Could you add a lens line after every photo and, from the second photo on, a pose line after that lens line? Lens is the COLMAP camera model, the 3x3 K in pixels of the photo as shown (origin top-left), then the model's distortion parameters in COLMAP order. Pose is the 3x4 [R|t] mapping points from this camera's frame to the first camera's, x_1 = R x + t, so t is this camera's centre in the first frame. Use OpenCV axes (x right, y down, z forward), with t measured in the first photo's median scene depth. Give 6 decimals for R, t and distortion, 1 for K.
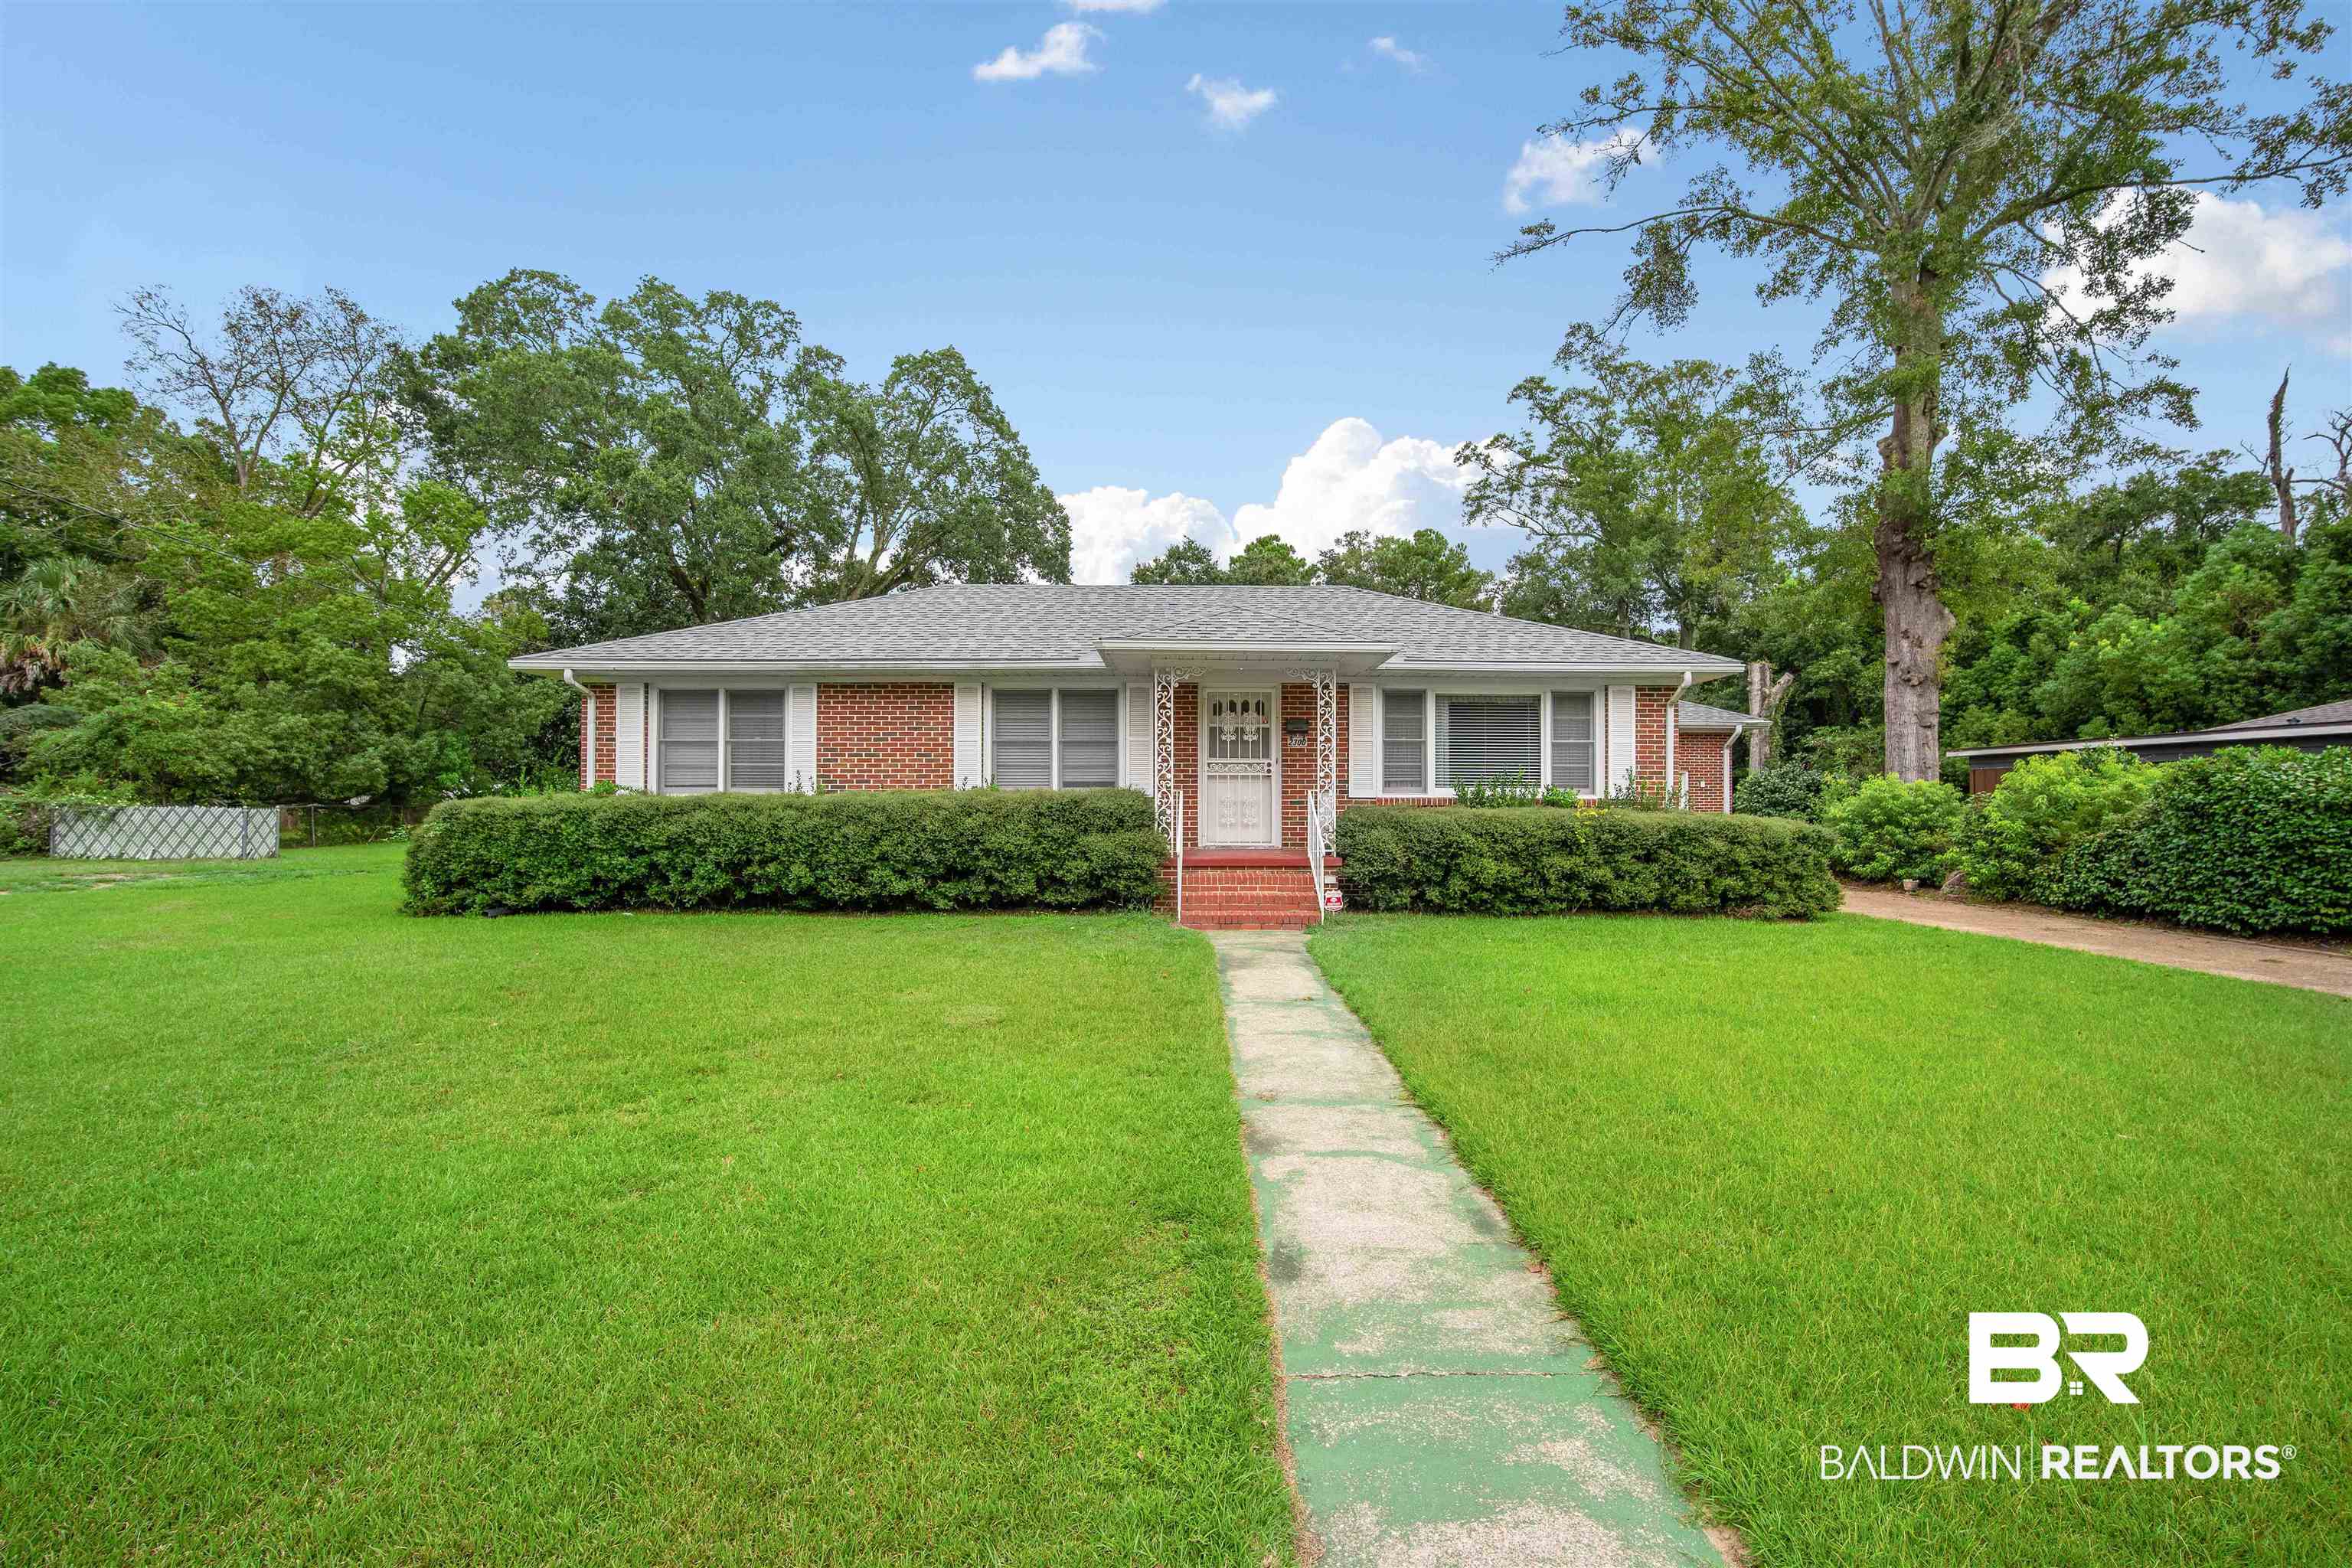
lens RADIAL K [[1040.4, 0, 1194.5], [0, 1040.4, 782.1], [0, 0, 1]] dist [-0.010486, 0.003020]
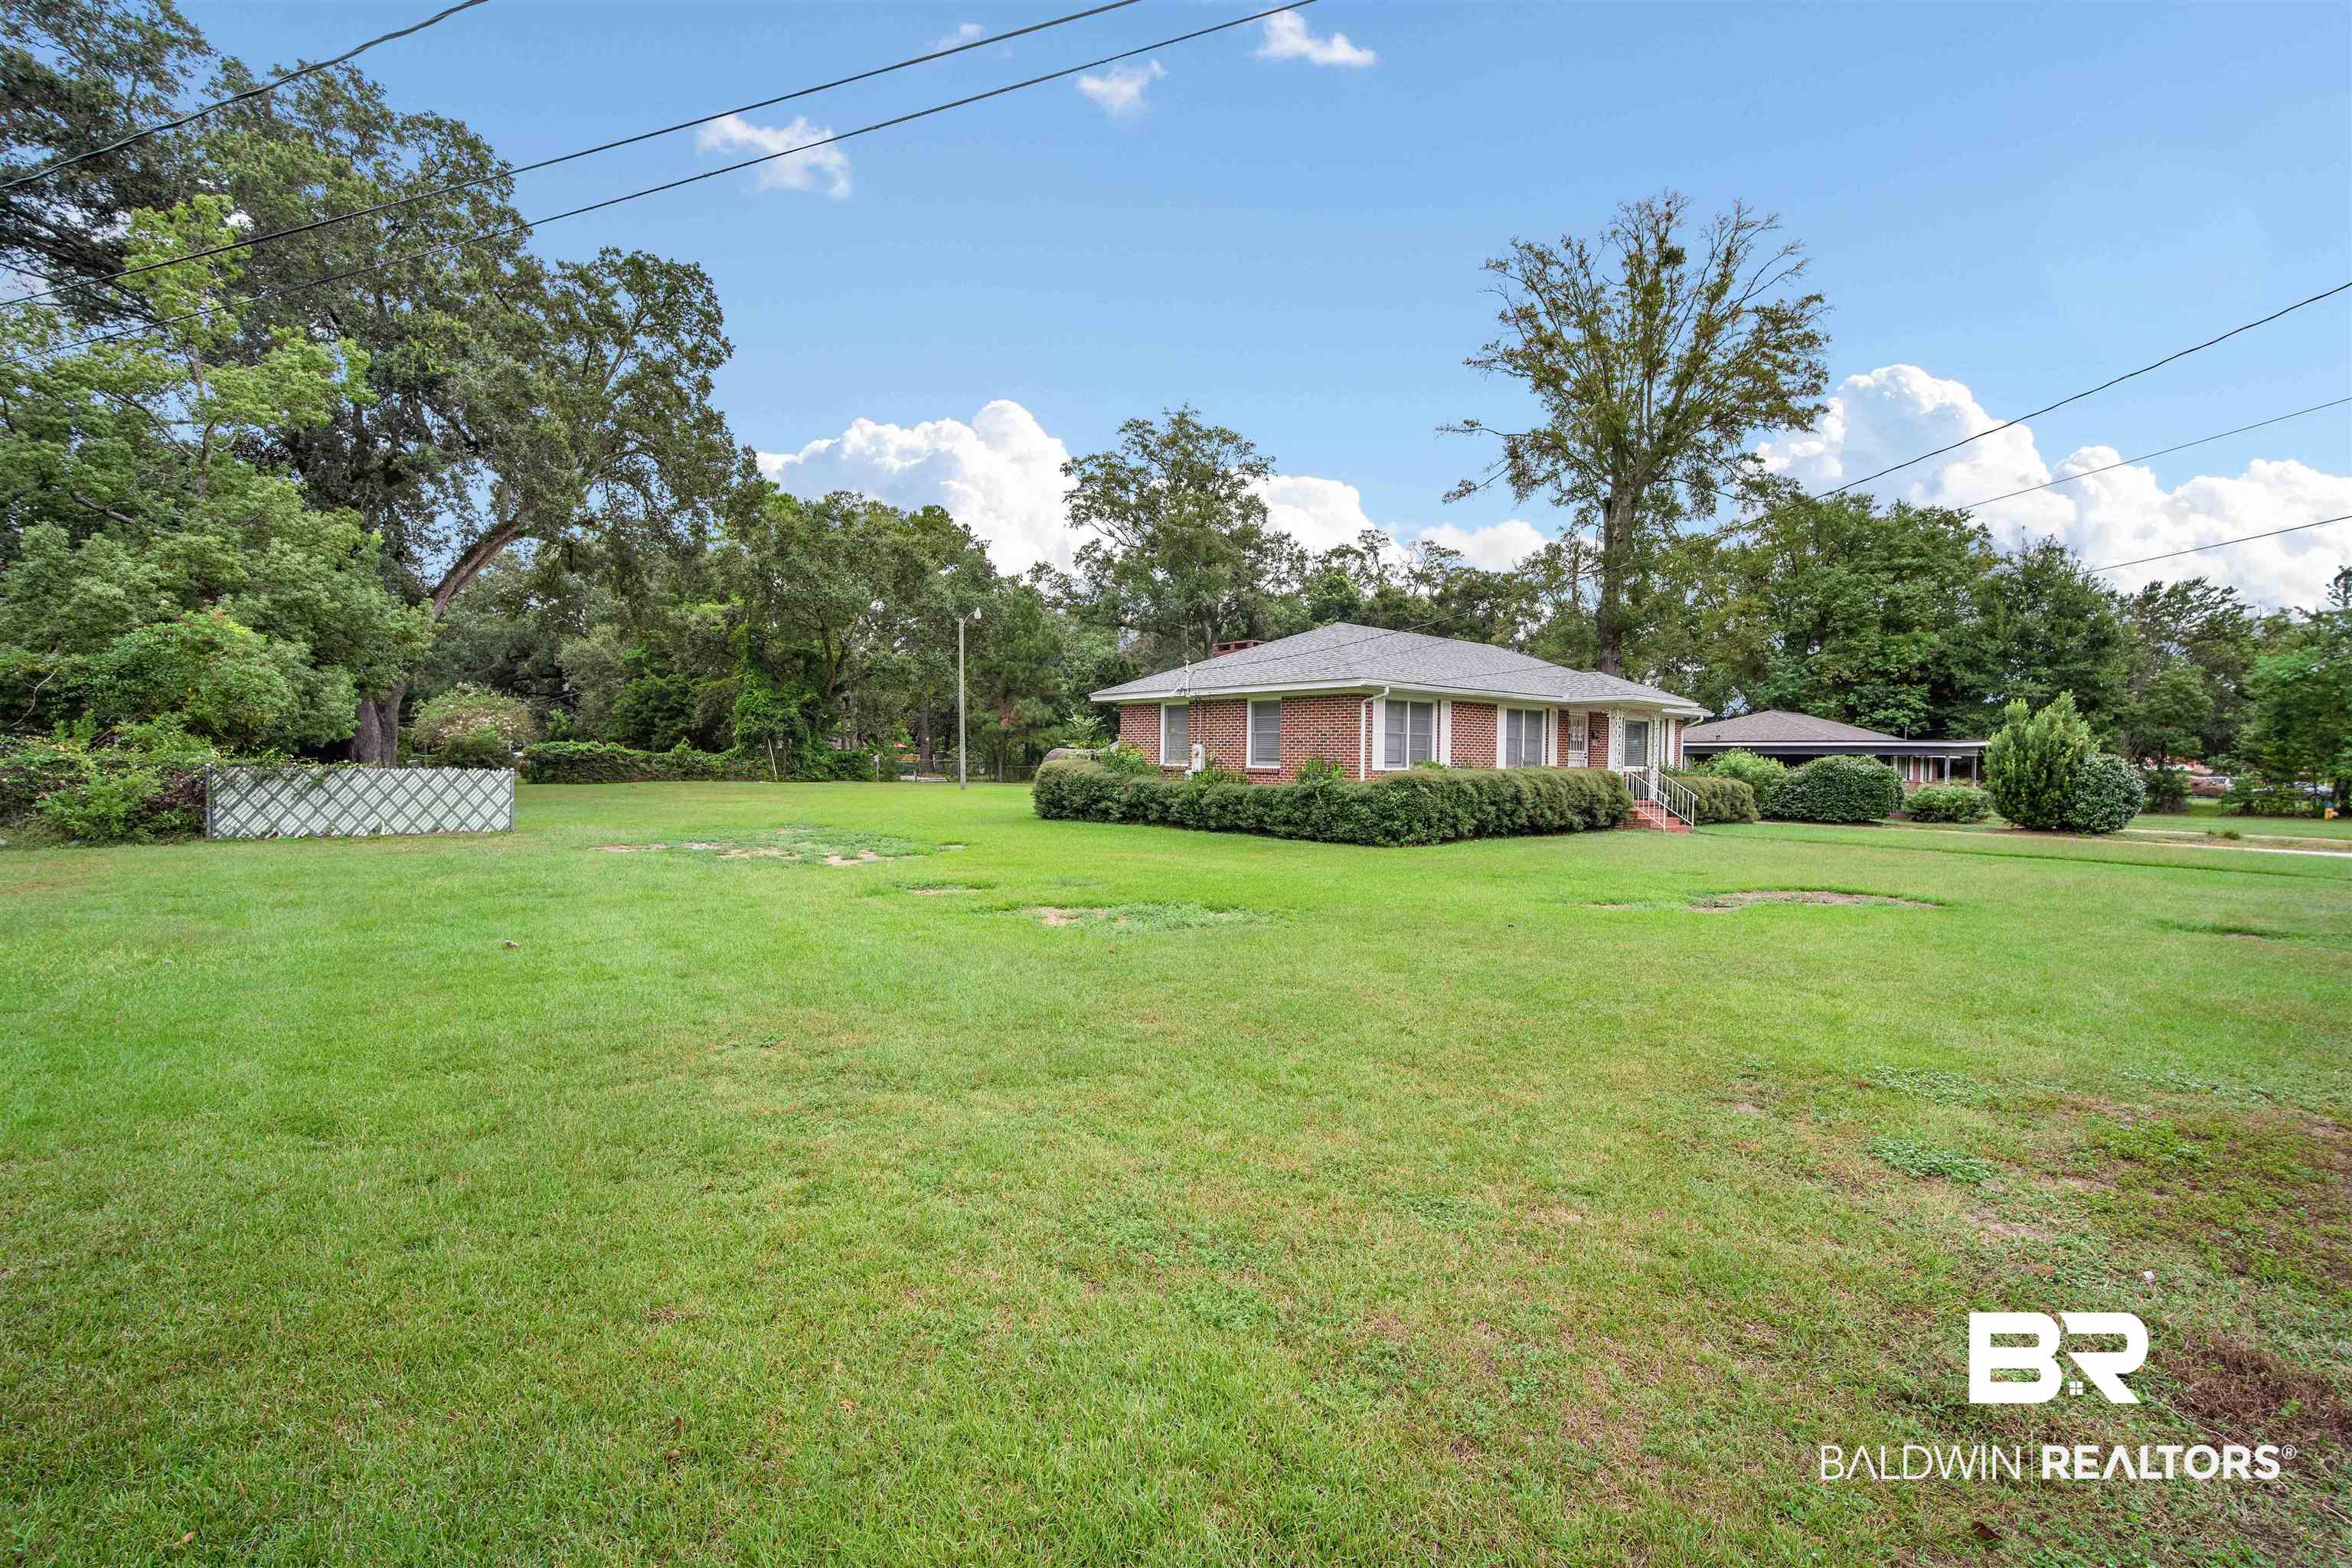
lens RADIAL K [[1040.4, 0, 1188.0], [0, 1040.4, 780.5], [0, 0, 1]] dist [-0.010486, 0.003020]
pose [[0.764998, -0.002624, 0.644027, -1.679232], [-0.024704, 0.999136, 0.033416, -0.013405], [-0.643559, -0.041473, 0.764272, 0.007395]]
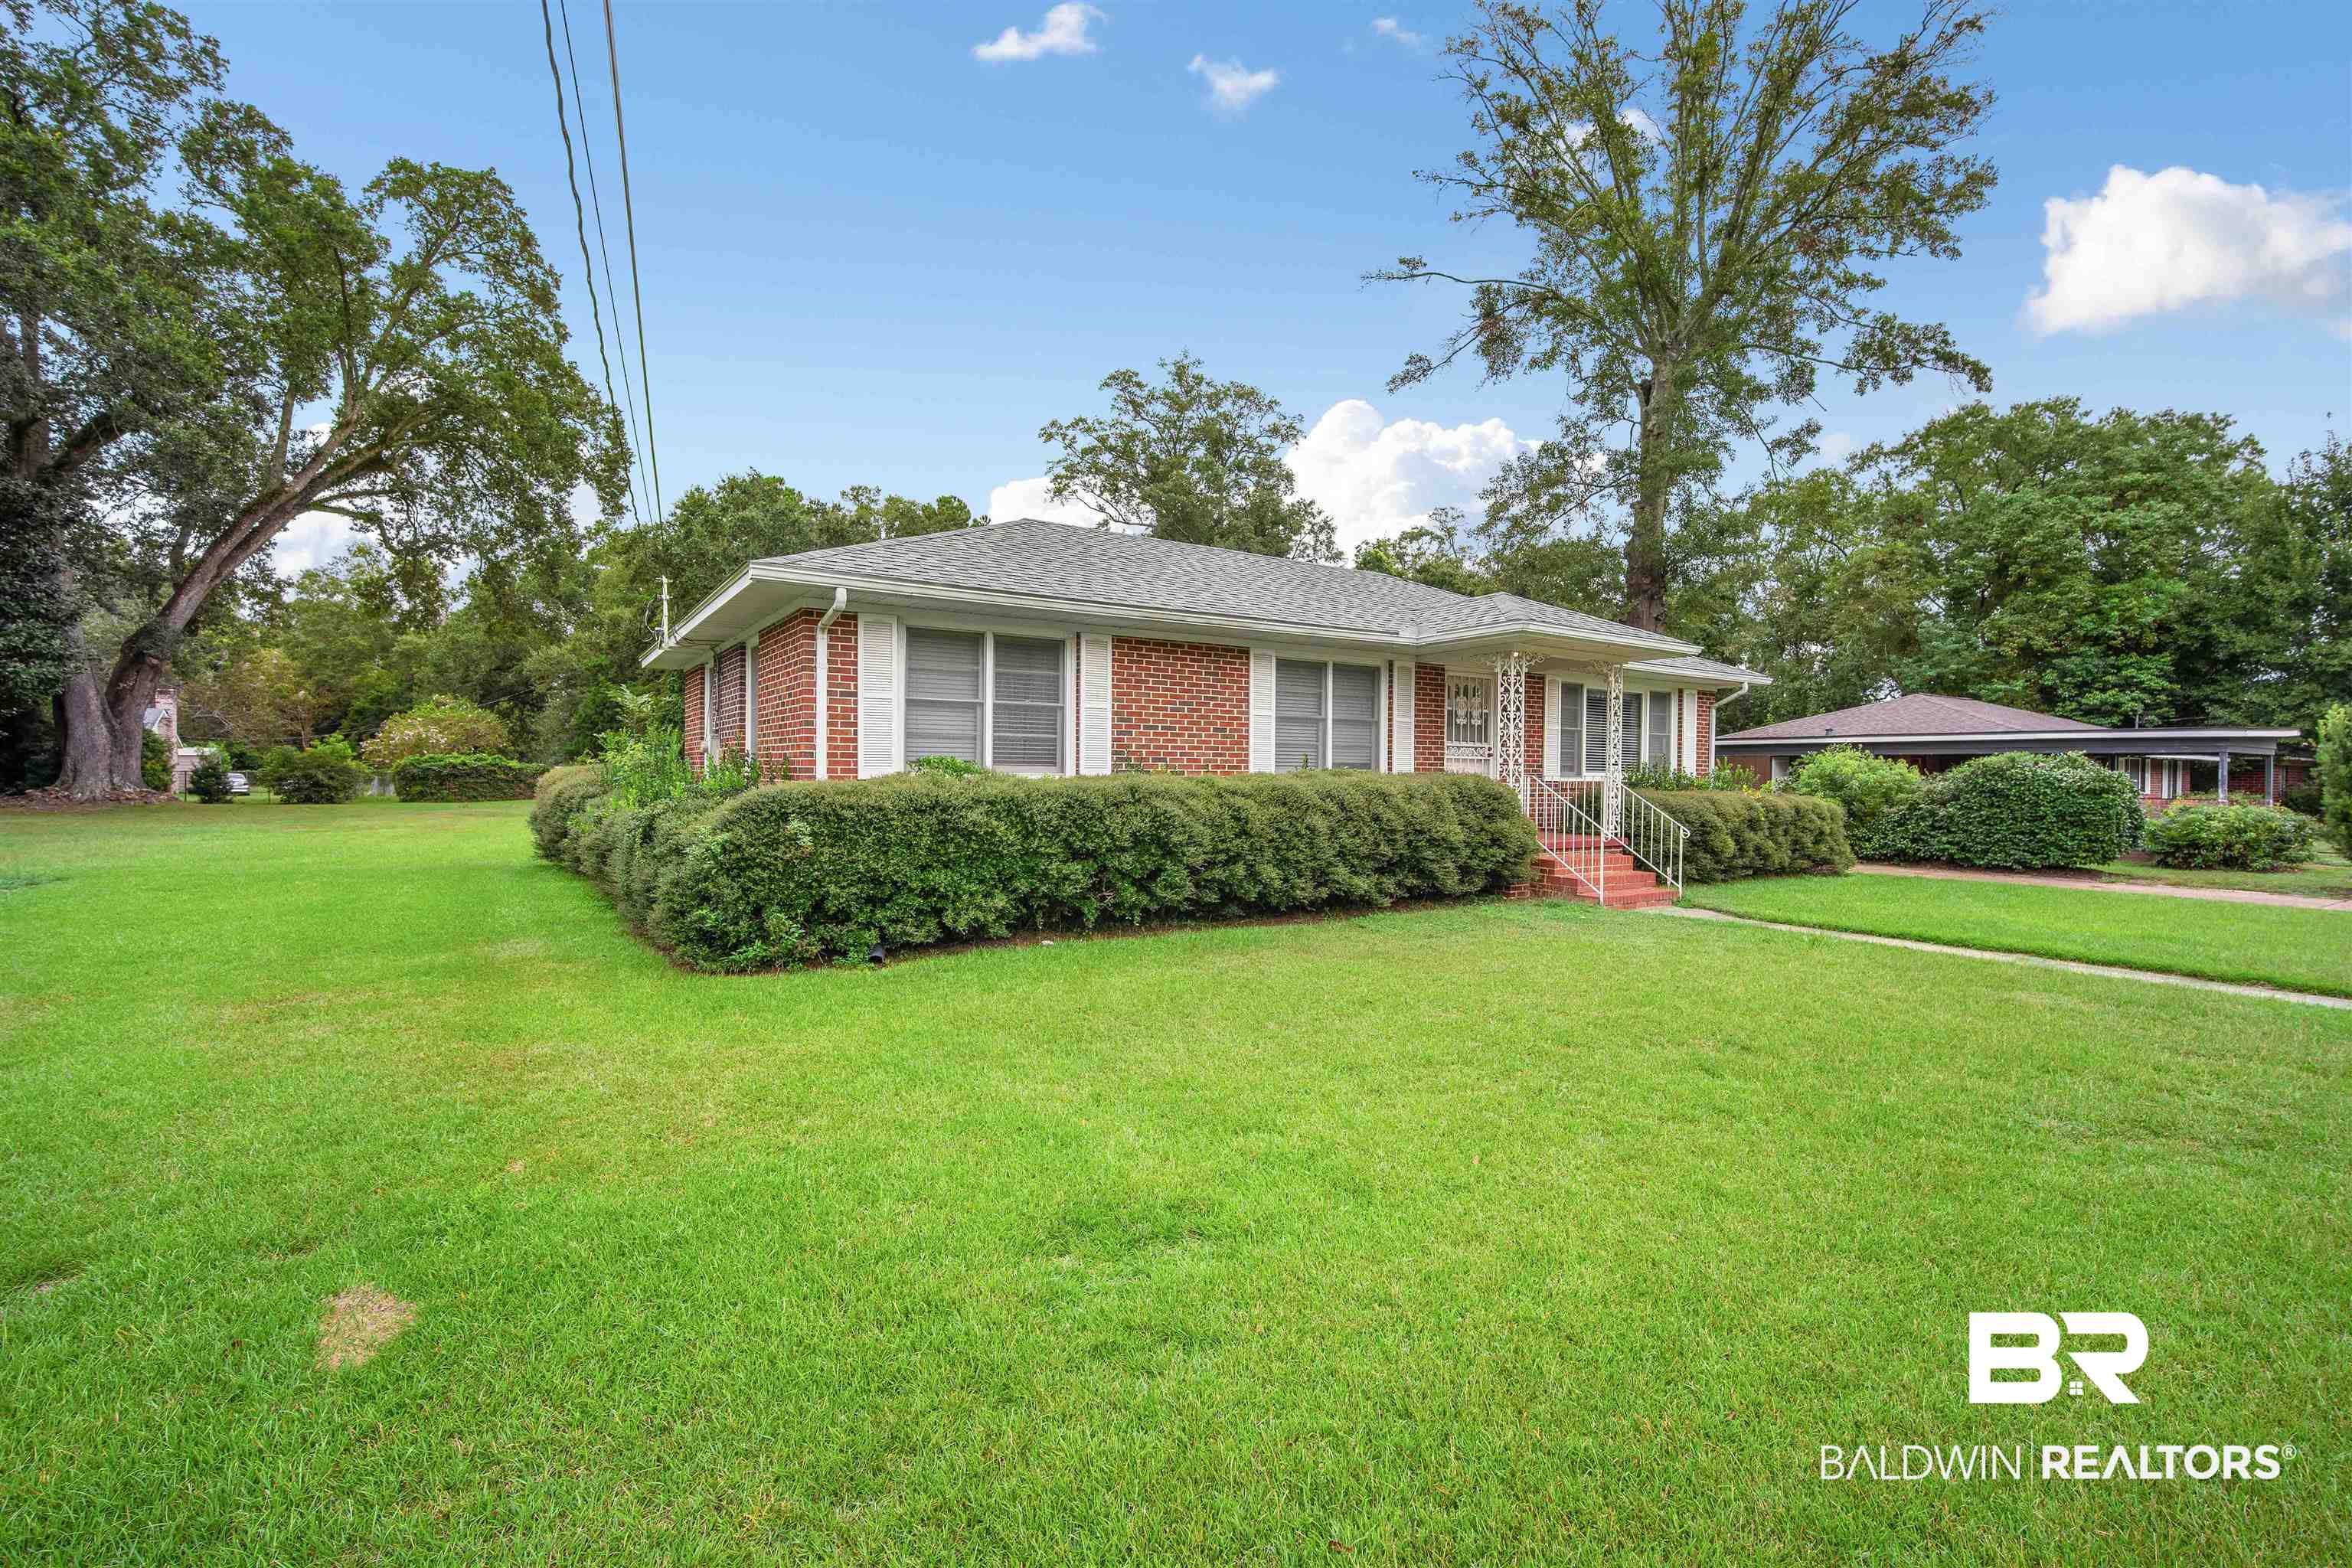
lens RADIAL K [[1040.4, 0, 1187.1], [0, 1040.4, 777.4], [0, 0, 1]] dist [-0.010486, 0.003020]
pose [[0.843533, 0.004921, 0.537055, -0.716982], [-0.017935, 0.999658, 0.019010, -0.002442], [-0.536778, -0.025668, 0.843333, 0.284817]]
